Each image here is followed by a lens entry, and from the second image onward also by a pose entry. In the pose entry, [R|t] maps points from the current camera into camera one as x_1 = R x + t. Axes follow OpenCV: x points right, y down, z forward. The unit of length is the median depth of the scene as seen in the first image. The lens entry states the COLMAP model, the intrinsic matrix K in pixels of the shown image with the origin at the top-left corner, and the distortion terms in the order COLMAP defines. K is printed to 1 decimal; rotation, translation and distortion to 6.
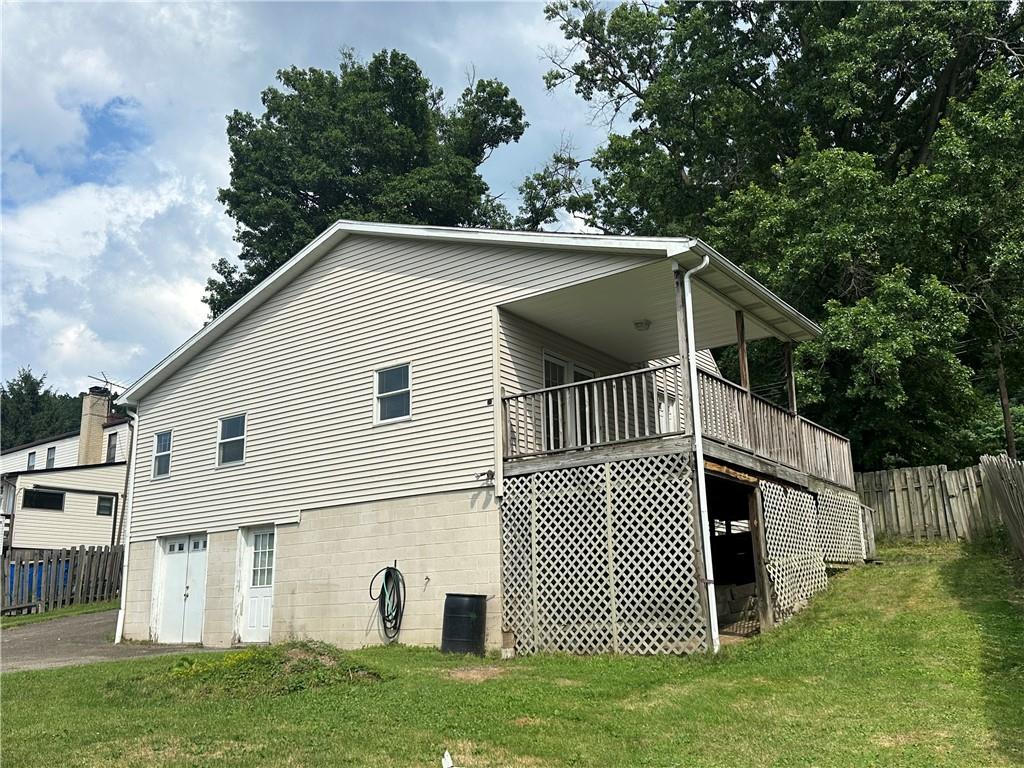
lens RADIAL K [[882.1, 0, 517.1], [0, 882.1, 385.8], [0, 0, 1]] dist [0.157383, -0.303270]
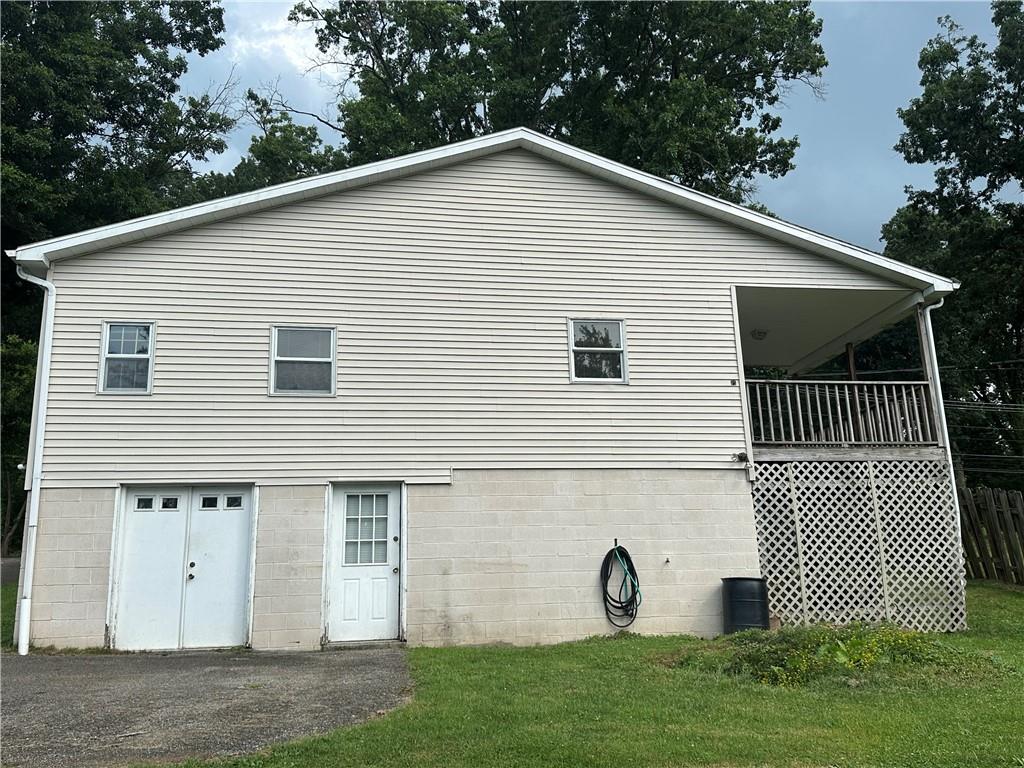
lens RADIAL K [[882.1, 0, 517.1], [0, 882.1, 385.8], [0, 0, 1]] dist [0.157383, -0.303270]
pose [[0.693515, 0.175758, 0.698674, -0.876886], [-0.163802, 0.982854, -0.084655, 0.142958], [-0.701574, -0.055735, 0.710414, 0.471782]]
